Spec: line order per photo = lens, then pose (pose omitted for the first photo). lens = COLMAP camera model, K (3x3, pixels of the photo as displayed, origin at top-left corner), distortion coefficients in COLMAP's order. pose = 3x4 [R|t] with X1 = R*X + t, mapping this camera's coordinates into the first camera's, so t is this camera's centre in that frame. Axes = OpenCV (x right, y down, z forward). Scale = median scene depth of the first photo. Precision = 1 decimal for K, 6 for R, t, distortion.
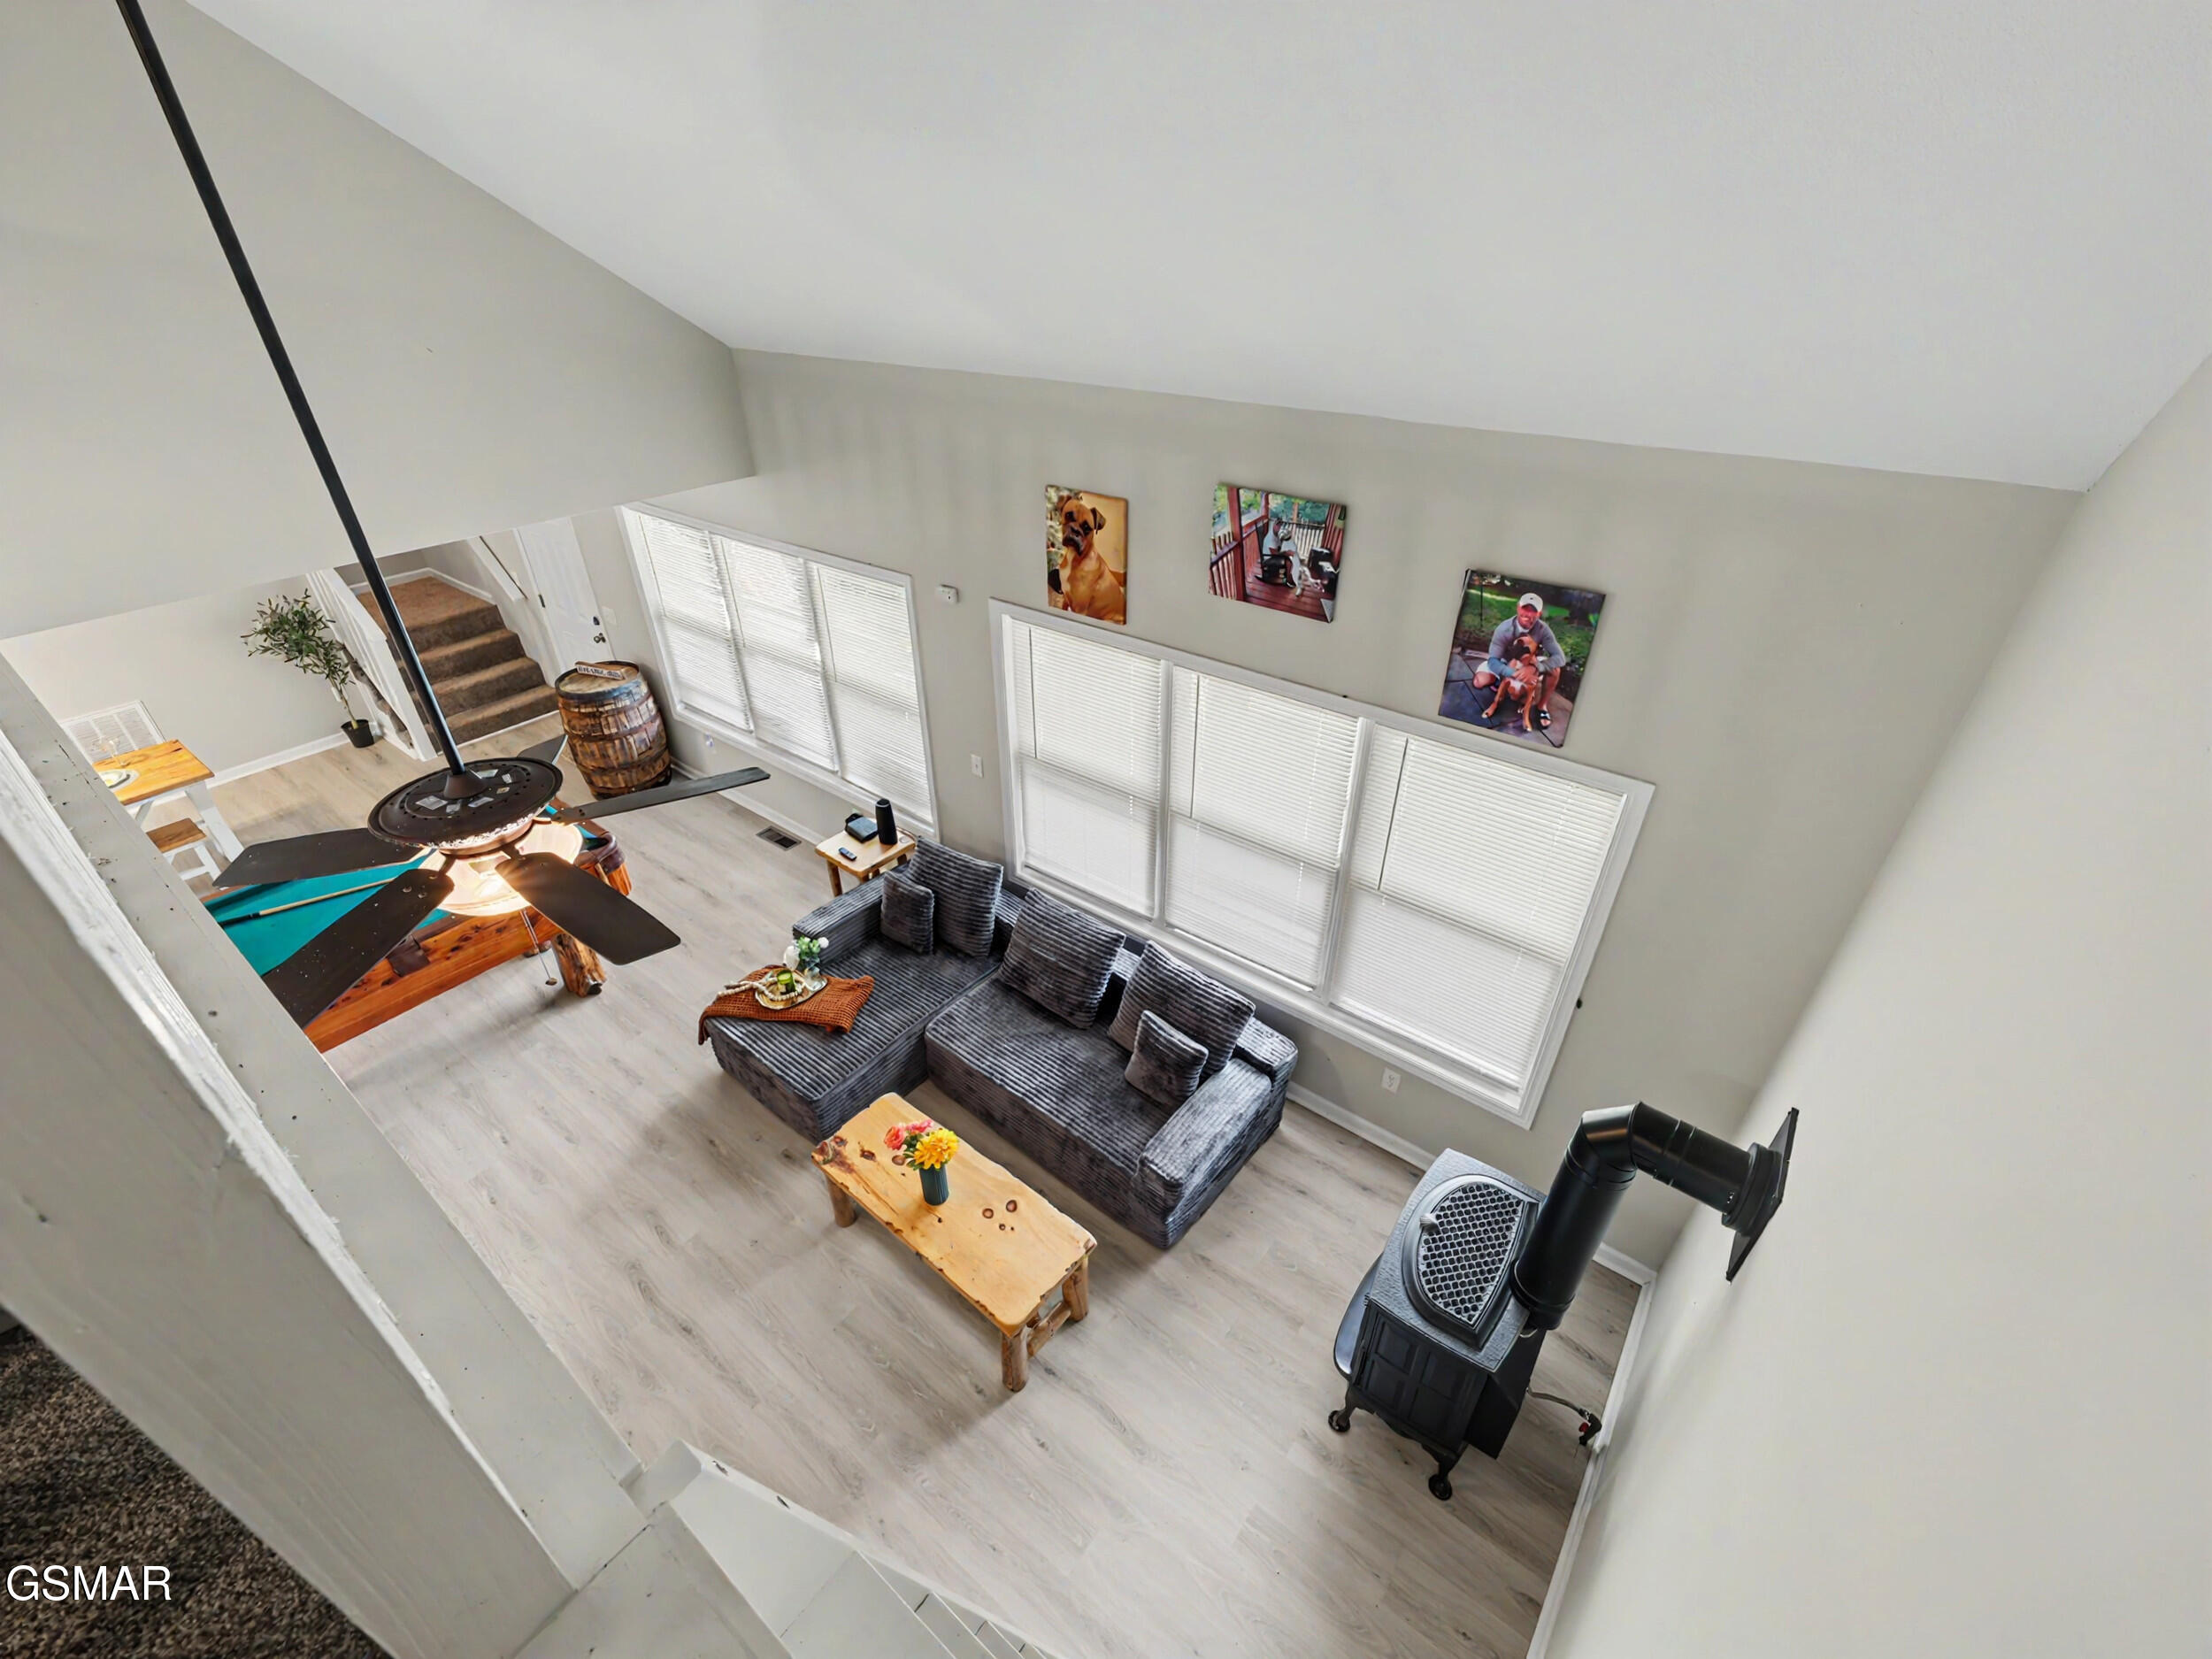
lens RADIAL K [[950.1, 0, 1091.4], [0, 950.1, 824.6], [0, 0, 1]] dist [-0.009304, 0.000383]
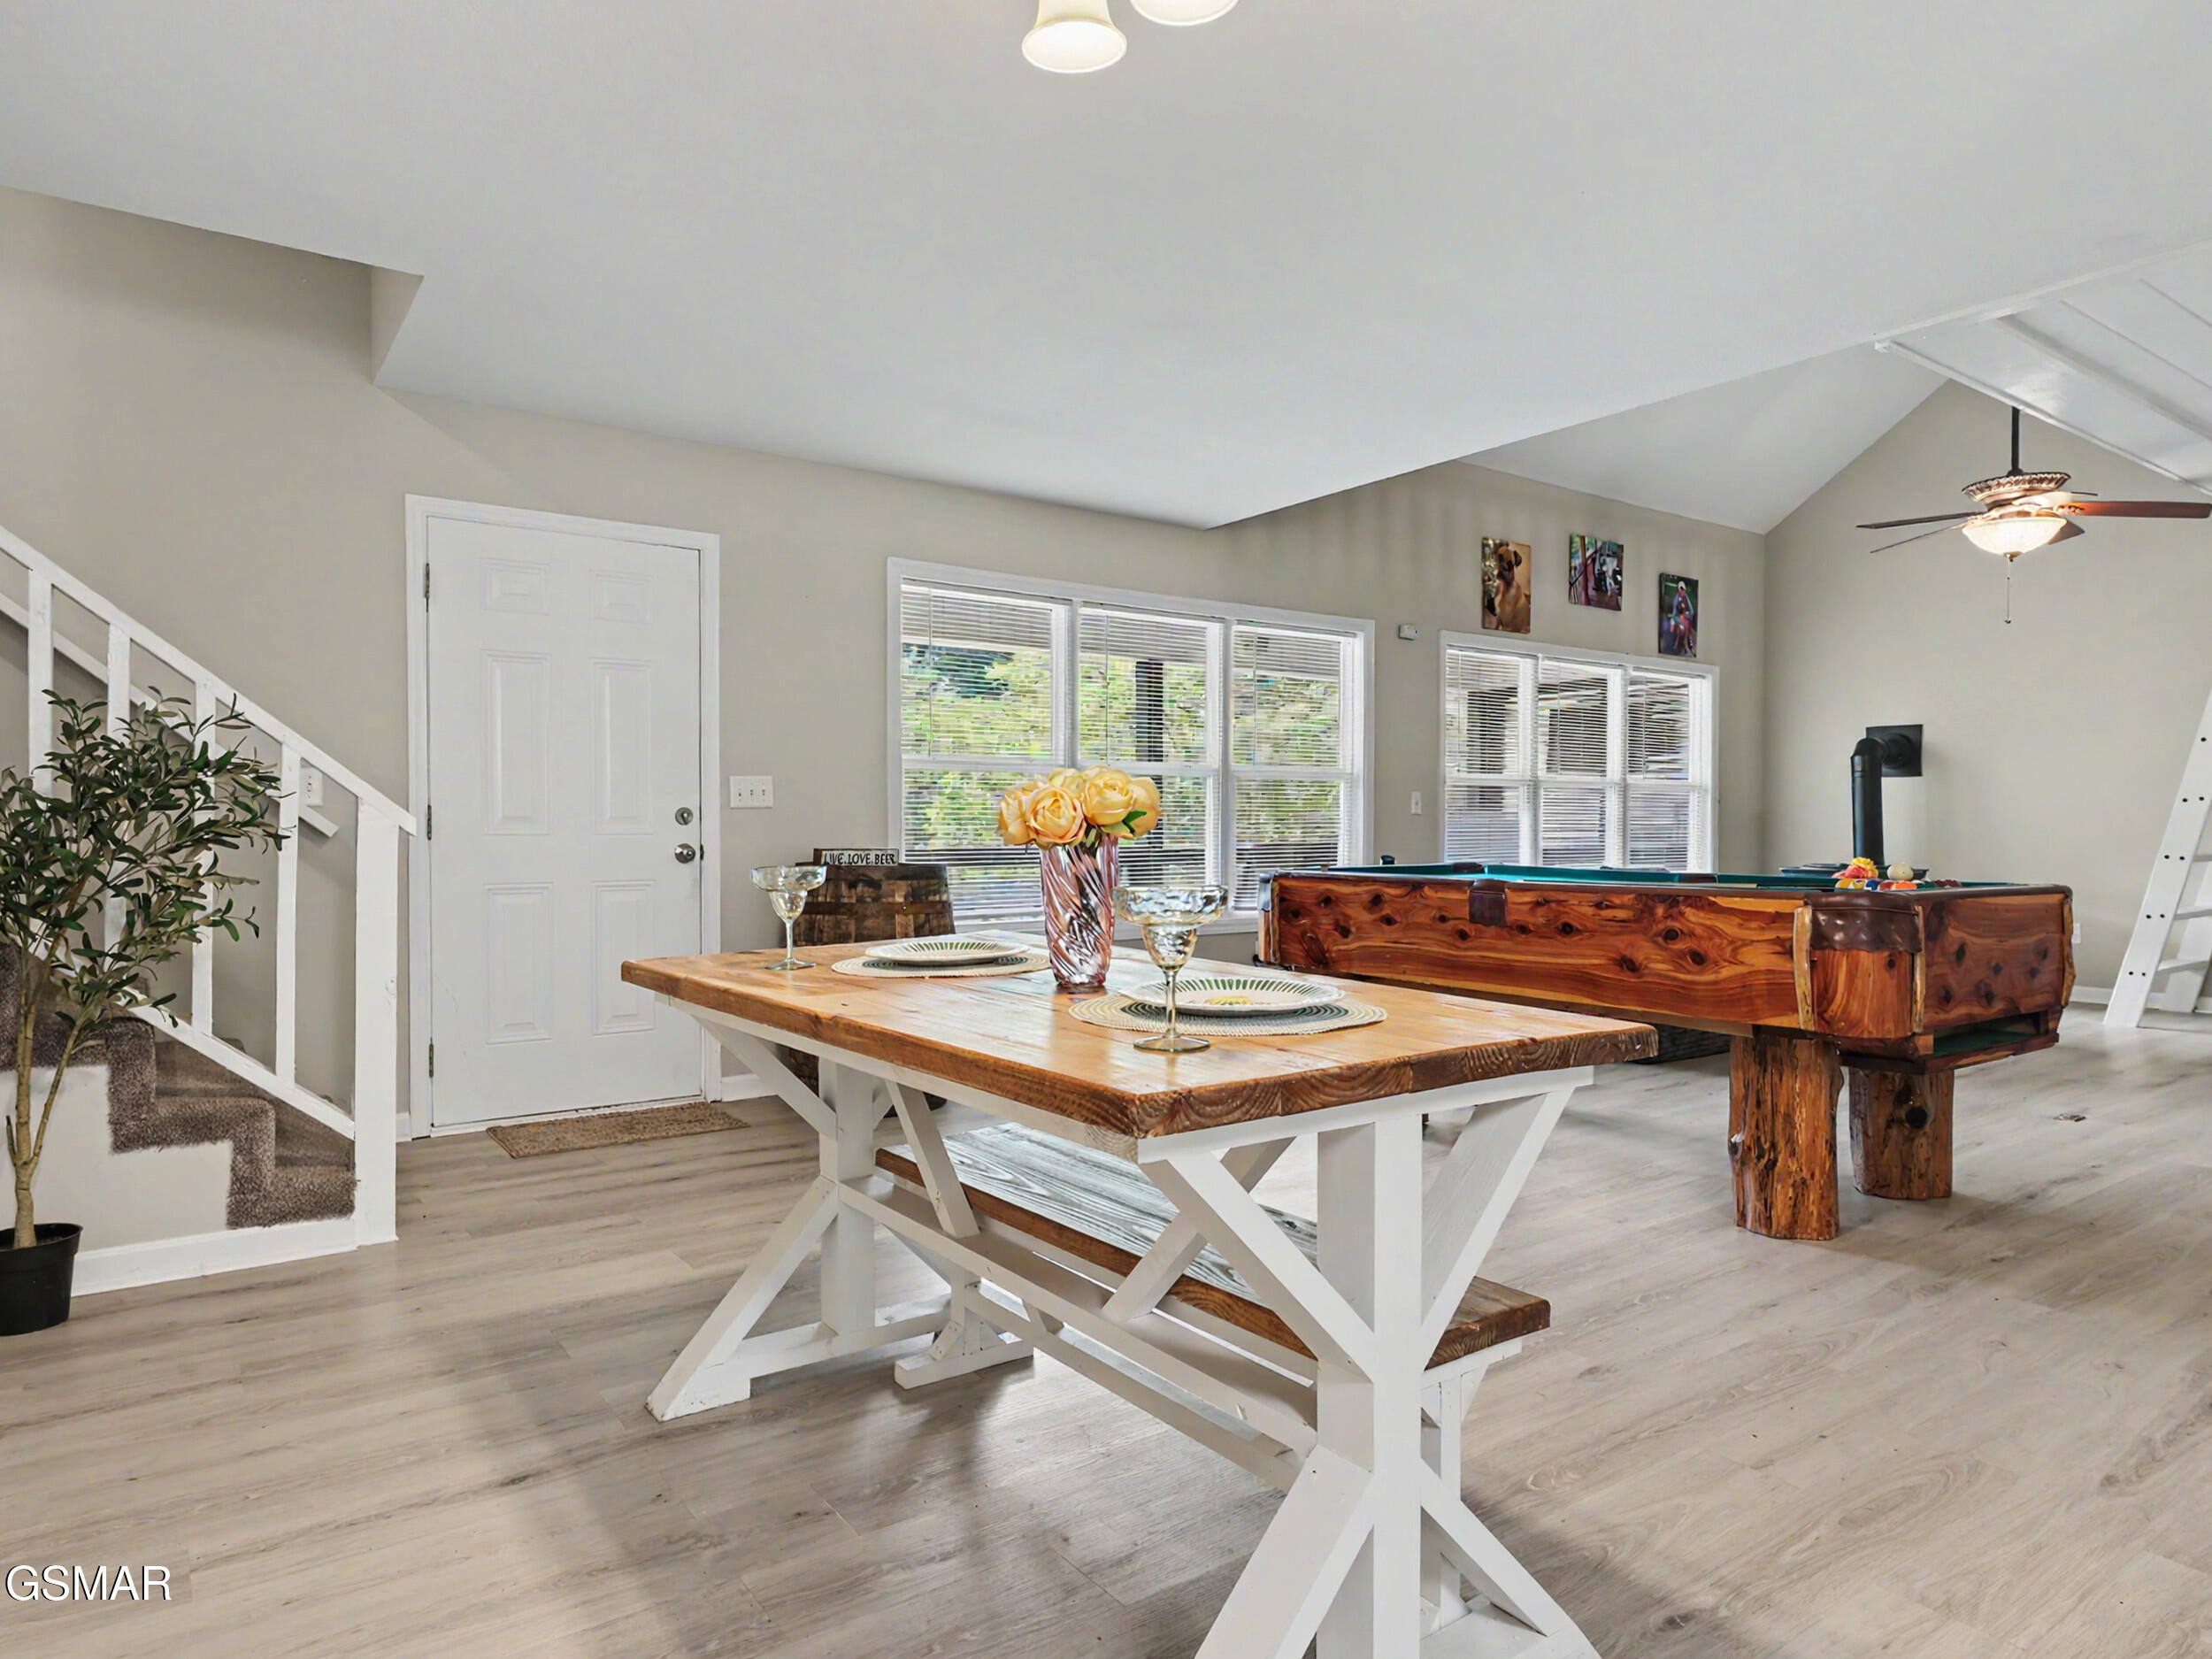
lens RADIAL K [[1316.9, 0, 1089.8], [0, 1316.9, 848.2], [0, 0, 1]] dist [0.007327, -0.007435]
pose [[0.284931, -0.004343, 0.958538, -2.268966], [0.514985, 0.844104, -0.149258, 0.017929], [-0.808458, 0.536161, 0.242748, 1.369254]]
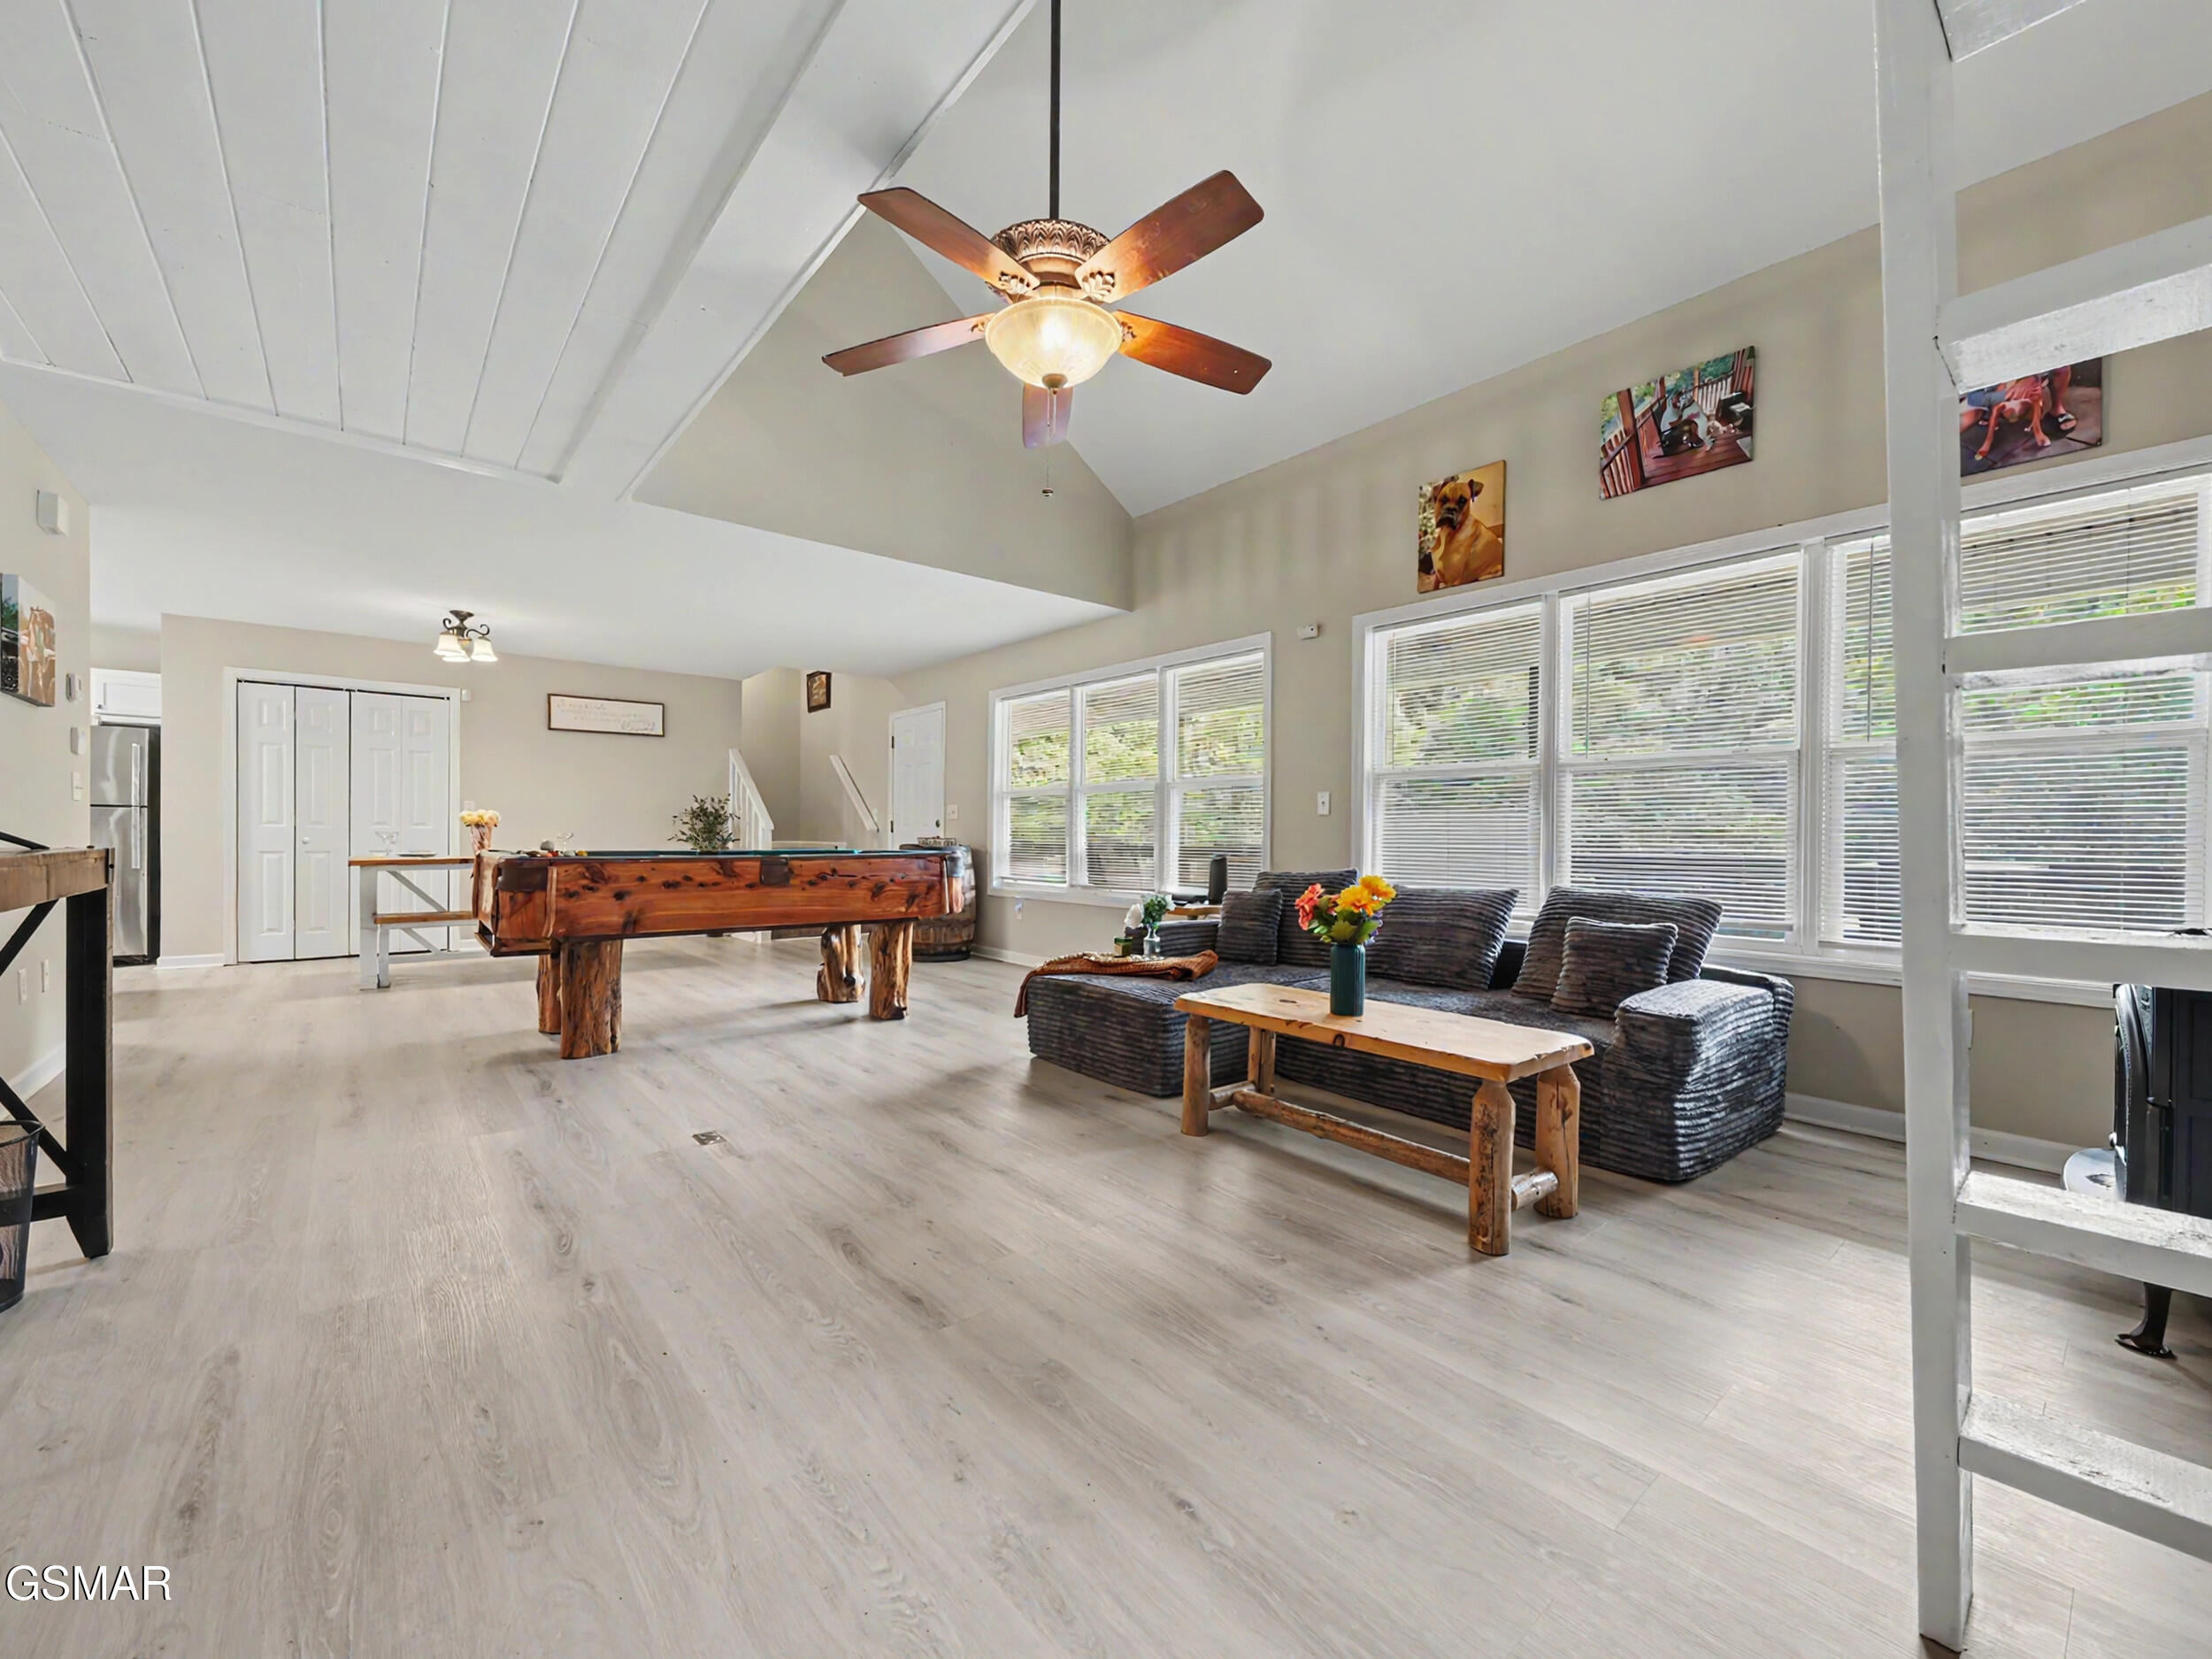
lens RADIAL K [[894.4, 0, 1086.2], [0, 894.4, 829.6], [0, 0, 1]] dist [0.003402, -0.000025]
pose [[0.976096, 0.020499, -0.216370, -0.221966], [-0.135837, 0.834682, -0.533718, 0.702551], [0.169660, 0.550351, 0.817514, 0.288902]]
